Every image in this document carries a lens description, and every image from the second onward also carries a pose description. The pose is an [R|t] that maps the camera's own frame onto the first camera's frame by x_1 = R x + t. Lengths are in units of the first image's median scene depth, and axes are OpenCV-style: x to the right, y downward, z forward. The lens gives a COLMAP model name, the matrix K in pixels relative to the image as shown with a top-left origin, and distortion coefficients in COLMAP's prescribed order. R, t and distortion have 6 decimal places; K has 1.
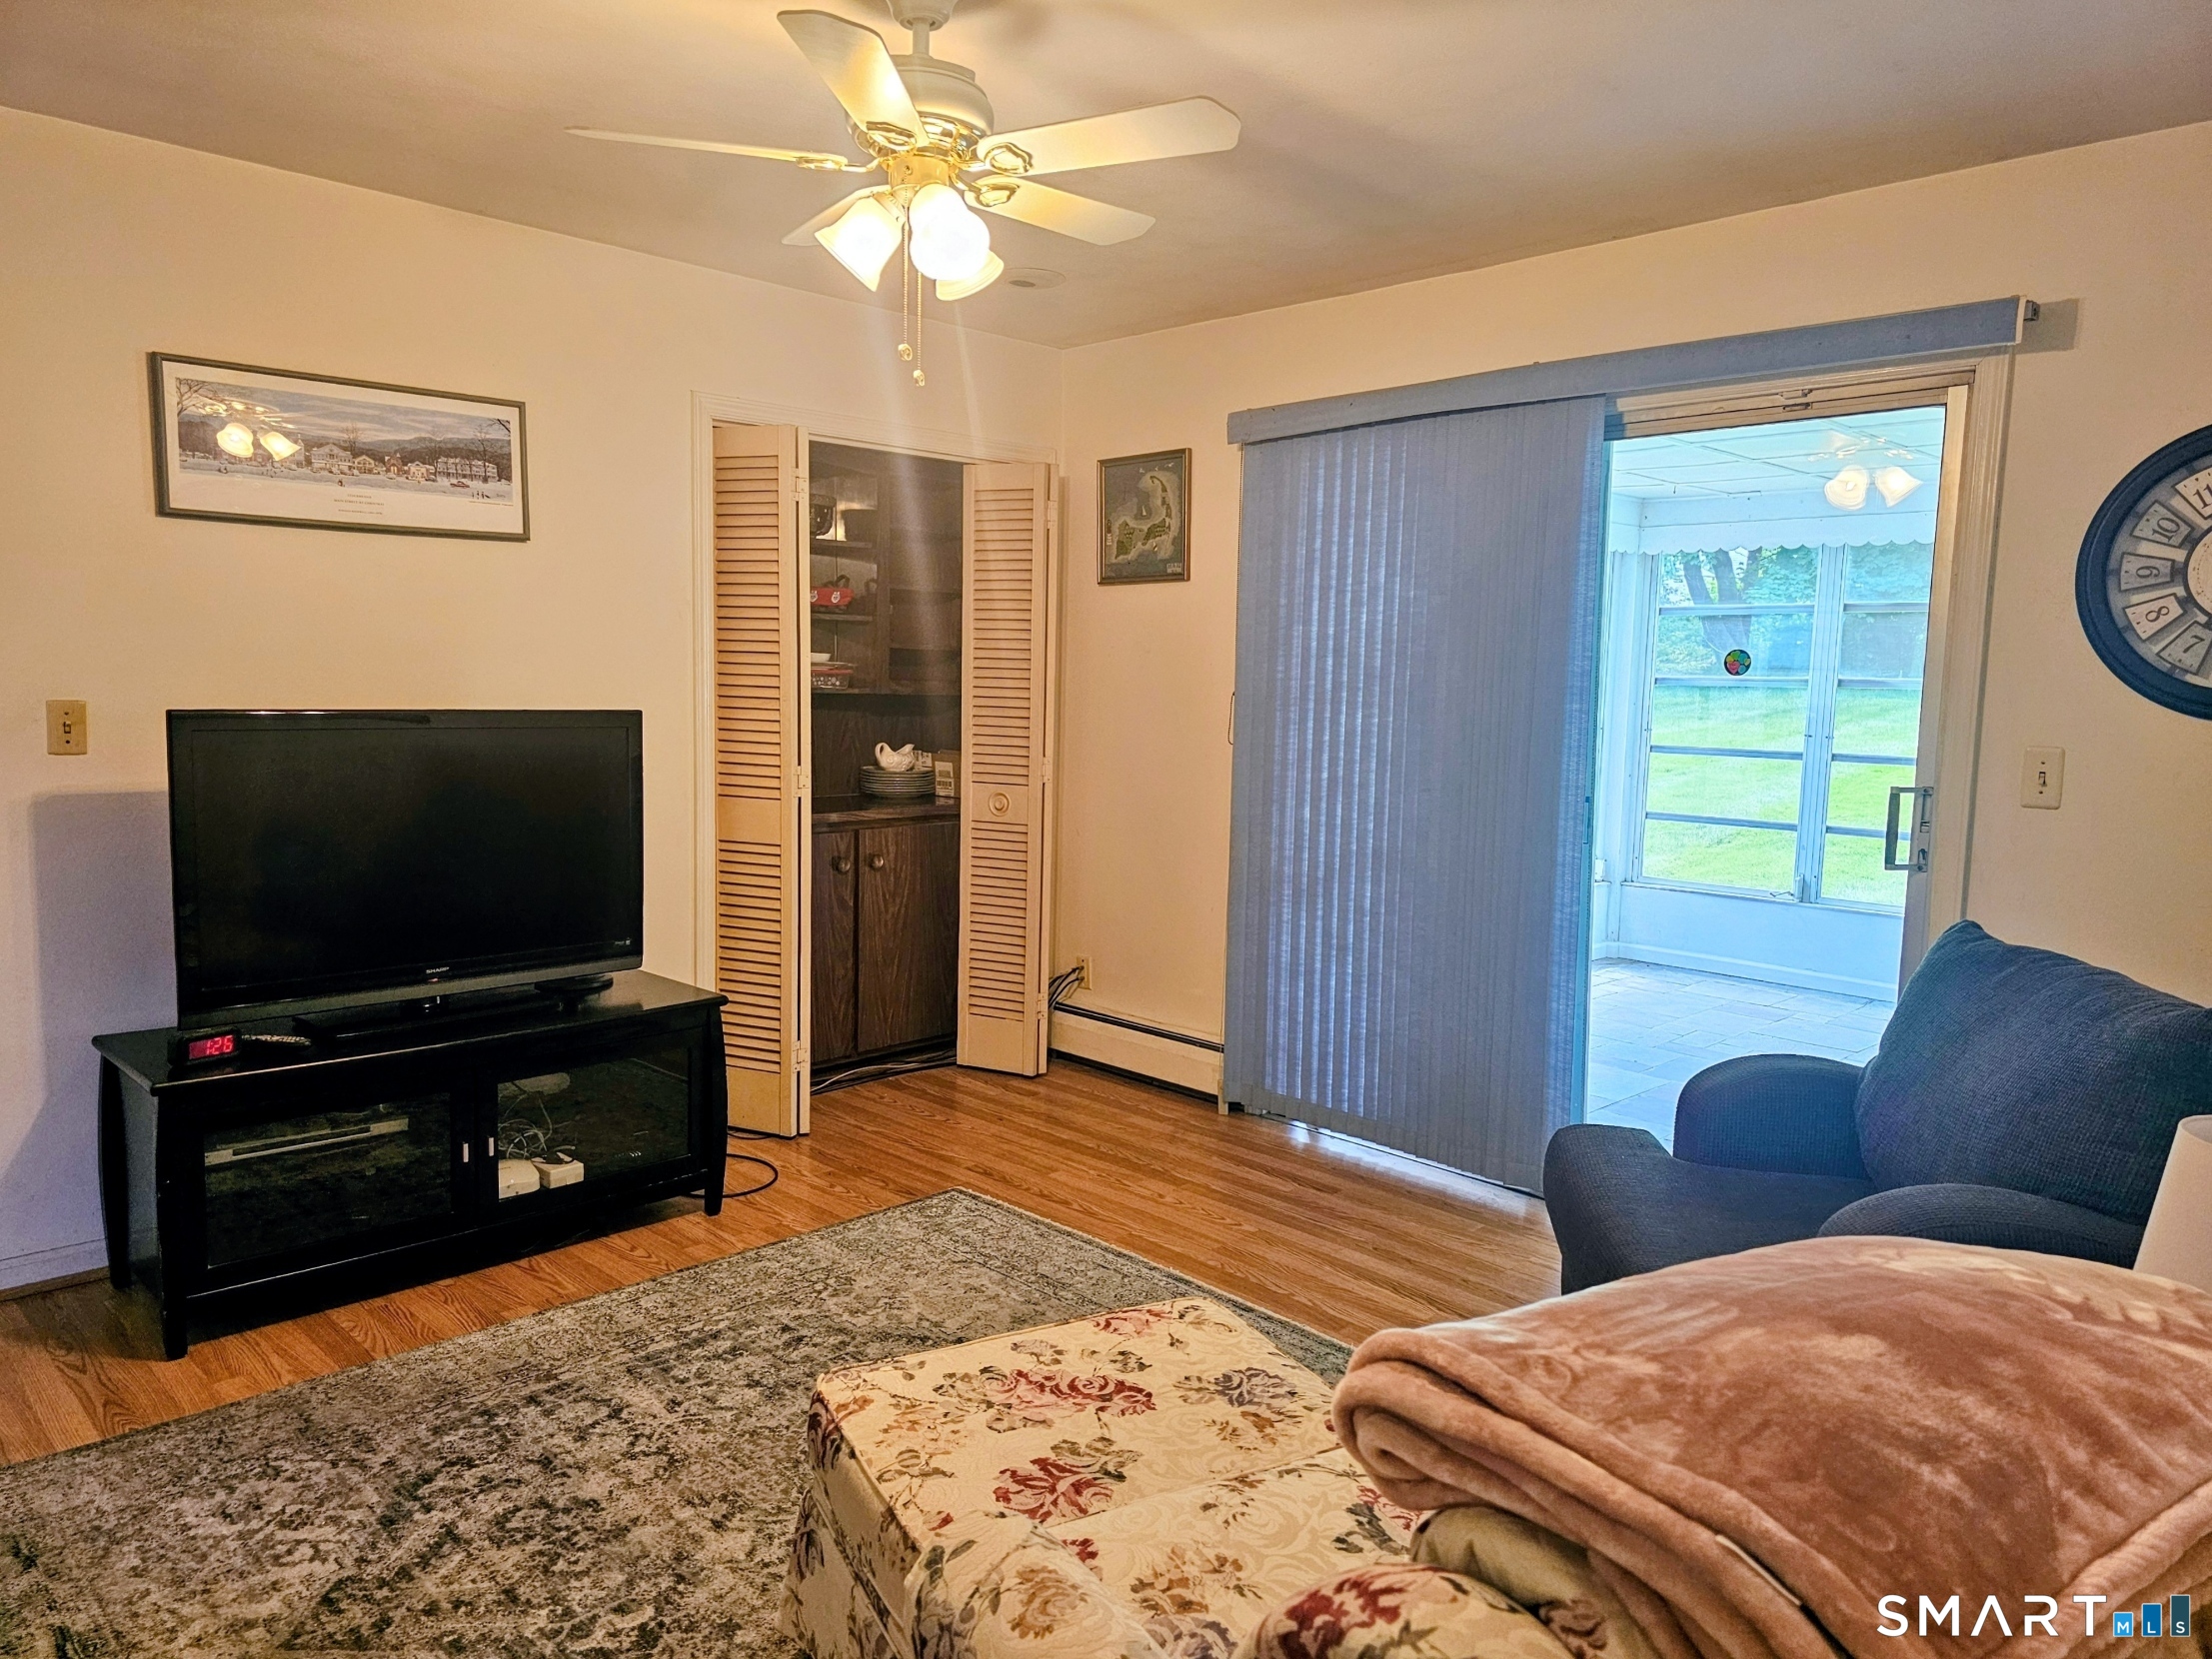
lens RADIAL K [[1499.2, 0, 1101.3], [0, 1499.2, 826.6], [0, 0, 1]] dist [0.074547, -0.061408]
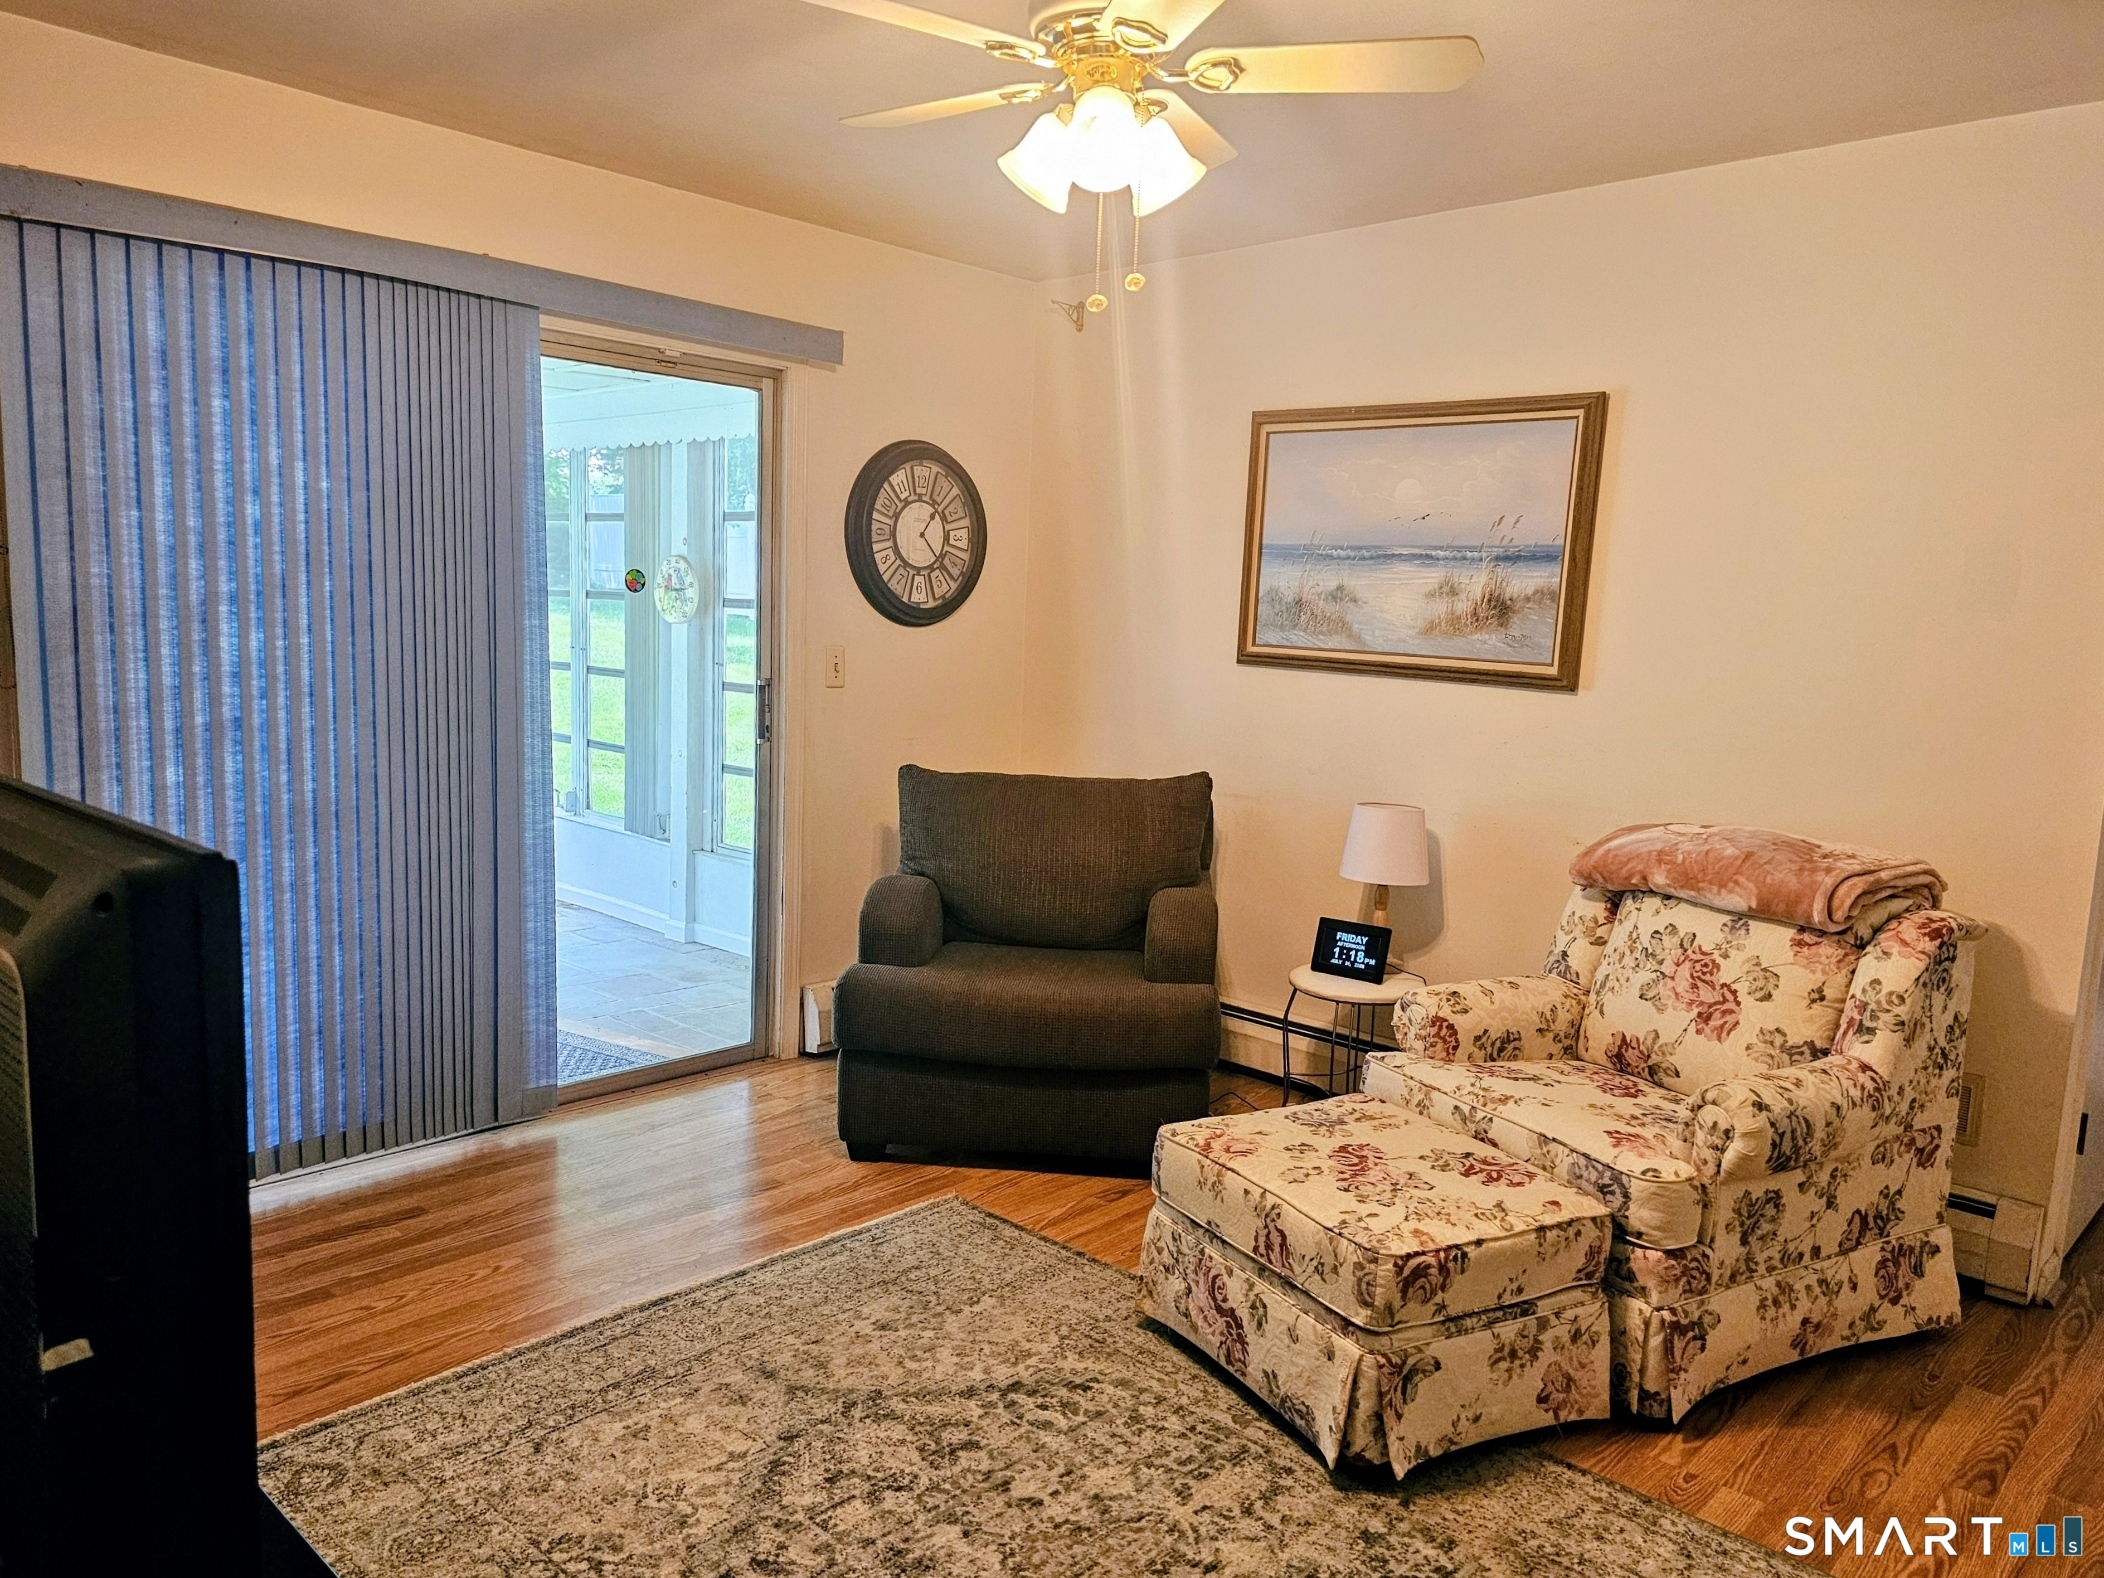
lens RADIAL K [[1493.5, 0, 1051.3], [0, 1493.5, 788.2], [0, 0, 1]] dist [0.040374, -0.002069]
pose [[-0.038539, -0.139576, 0.989461, -0.717603], [0.068994, 0.987462, 0.141981, -0.091990], [-0.996872, 0.073738, -0.028426, 0.722871]]
